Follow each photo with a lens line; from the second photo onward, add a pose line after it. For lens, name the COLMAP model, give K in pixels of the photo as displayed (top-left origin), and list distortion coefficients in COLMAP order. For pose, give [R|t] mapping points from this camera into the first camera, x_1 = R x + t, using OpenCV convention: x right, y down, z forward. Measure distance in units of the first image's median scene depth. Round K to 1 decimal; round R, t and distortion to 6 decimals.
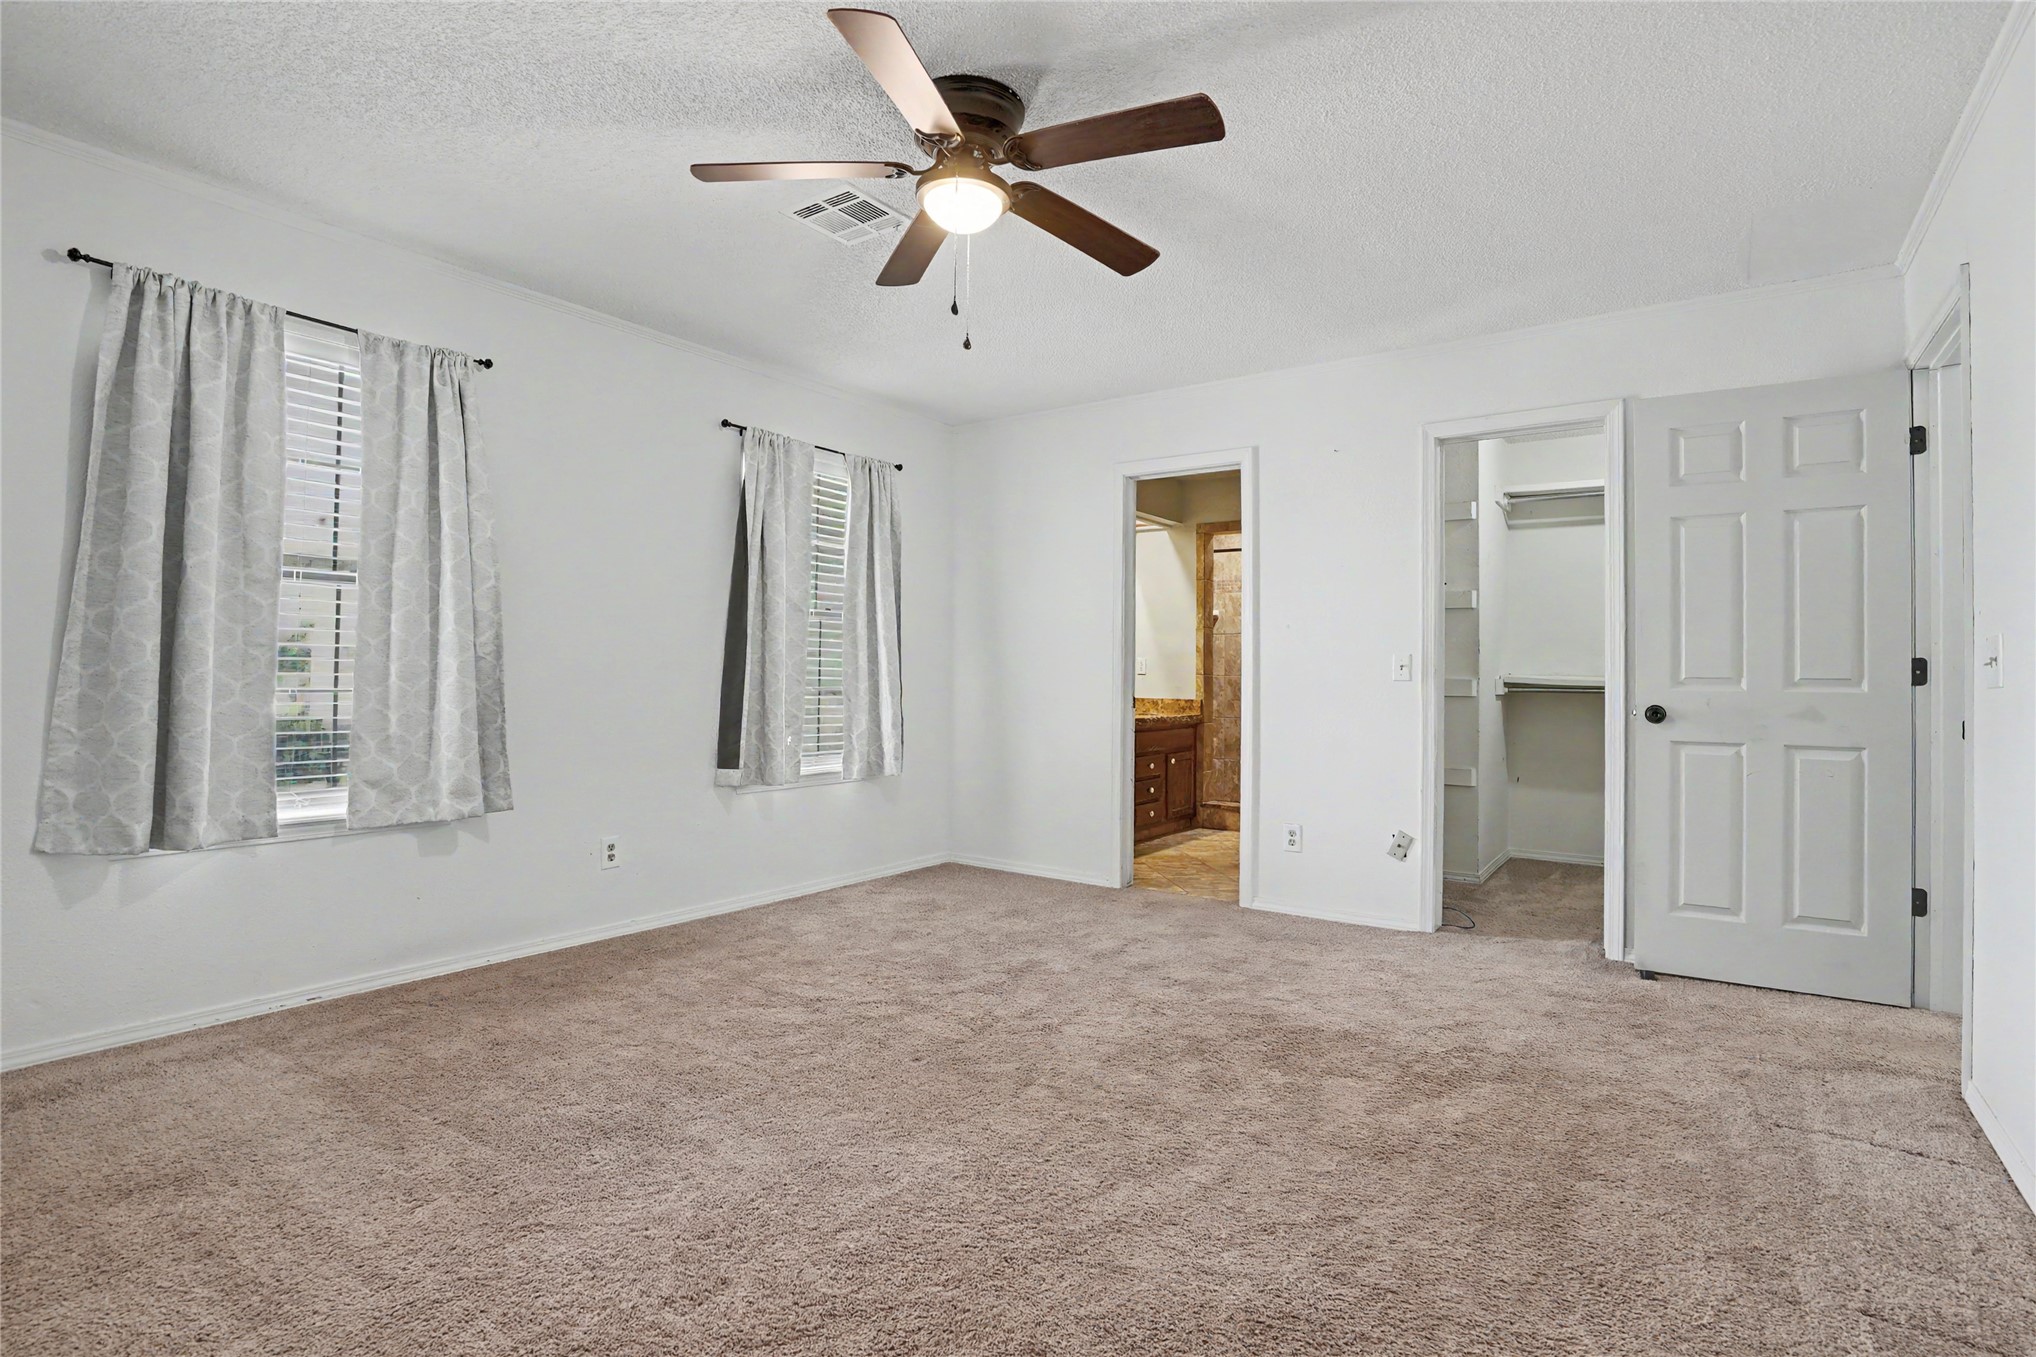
lens RADIAL K [[977.2, 0, 1021.9], [0, 977.2, 680.3], [0, 0, 1]] dist [-0.065653, 0.026542]
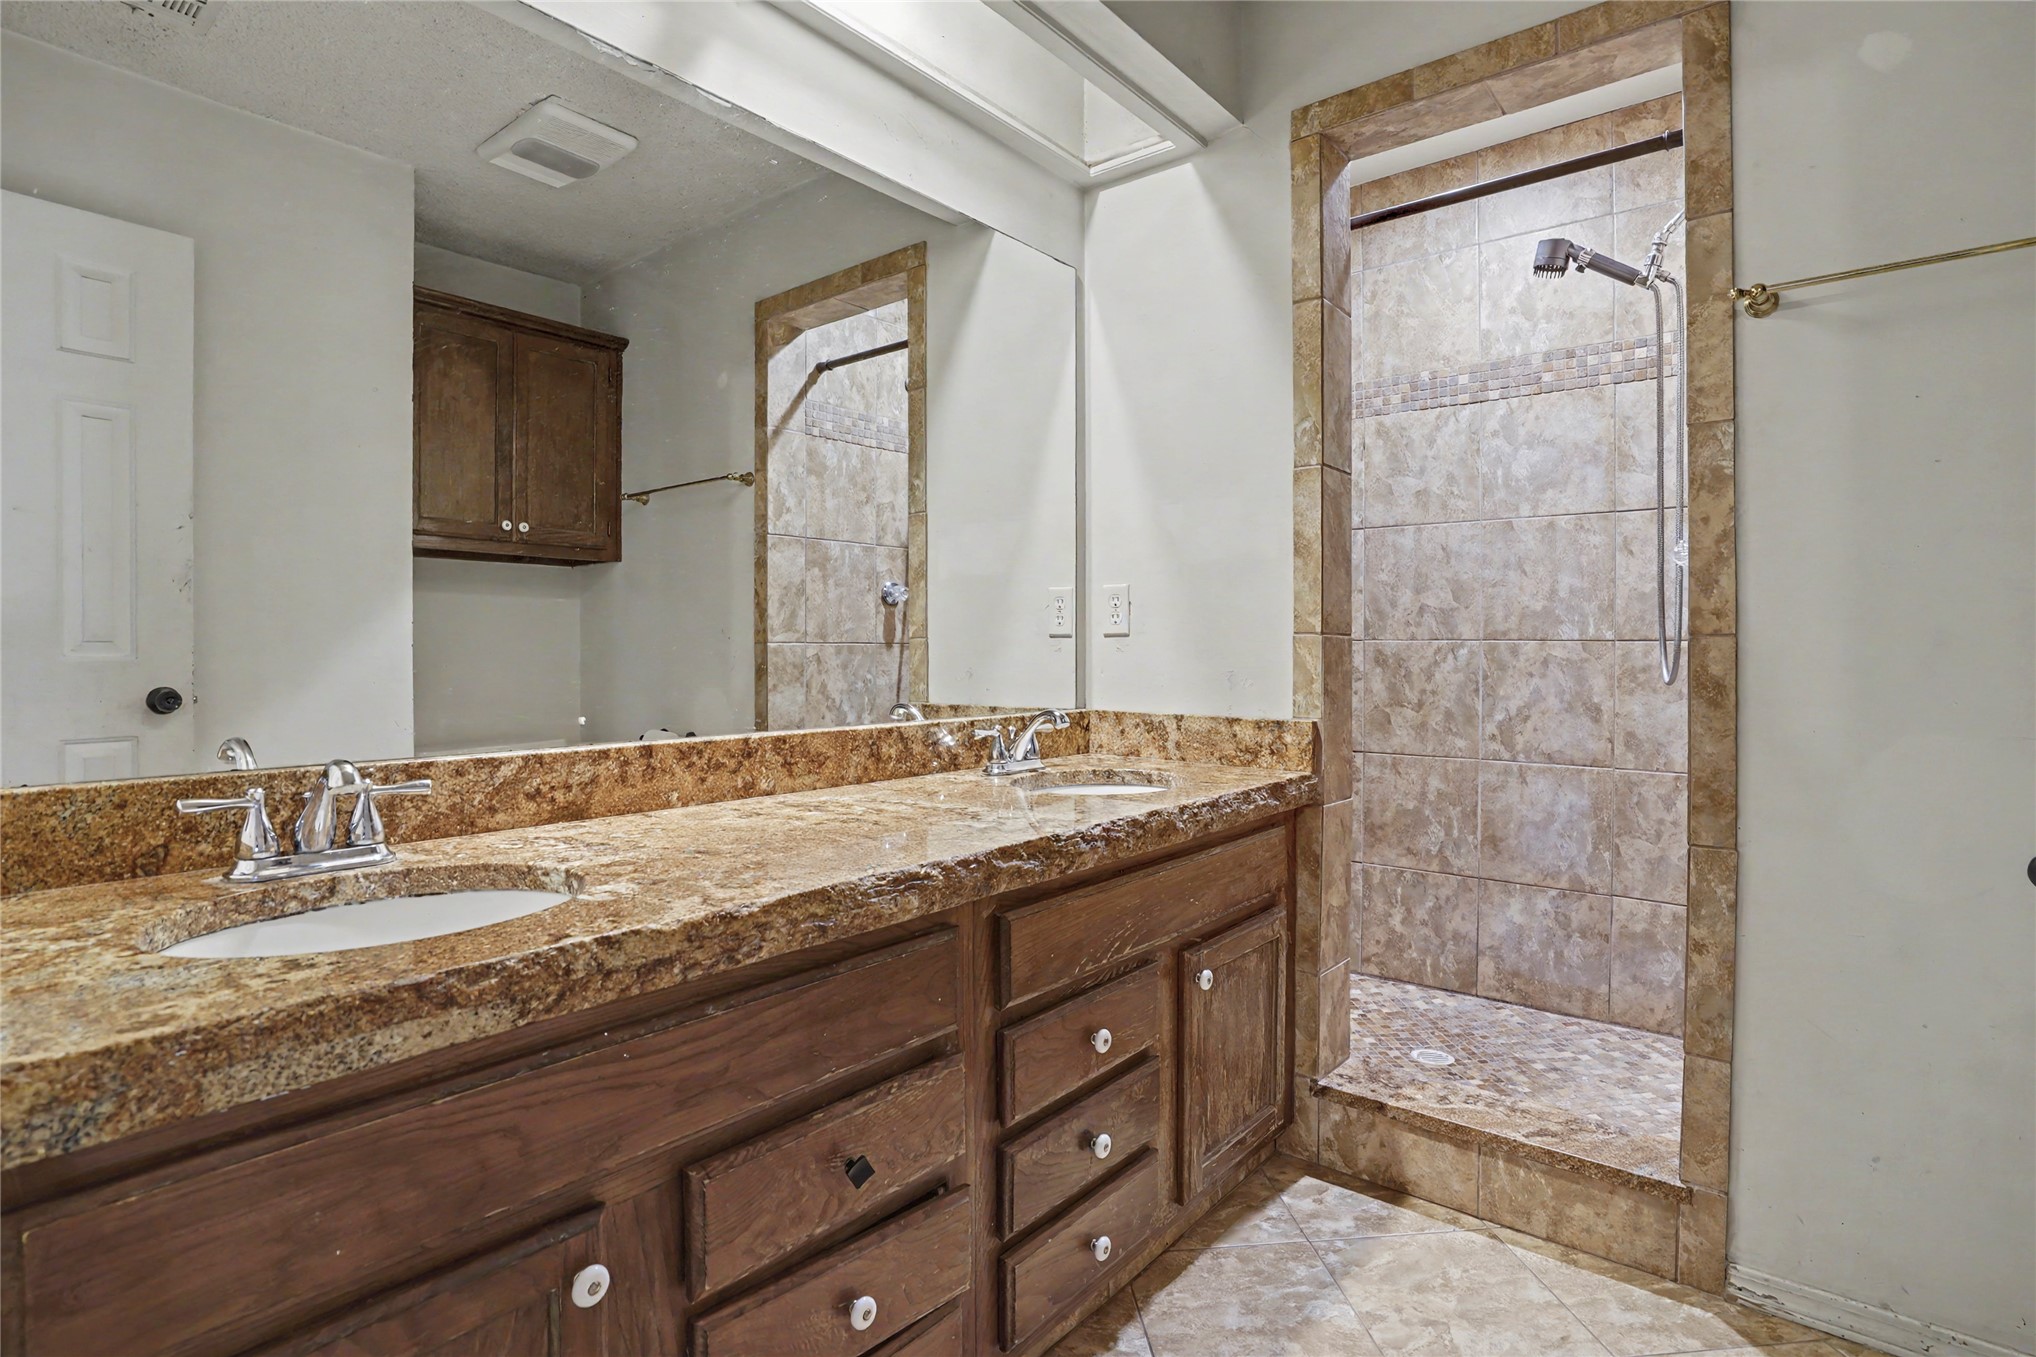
lens RADIAL K [[977.2, 0, 1021.9], [0, 977.2, 680.3], [0, 0, 1]] dist [-0.065653, 0.026542]
pose [[0.997445, -0.005198, -0.071246, 0.142013], [0.006803, 0.999728, 0.022309, 0.001327], [0.071111, -0.022736, 0.997209, 0.845785]]
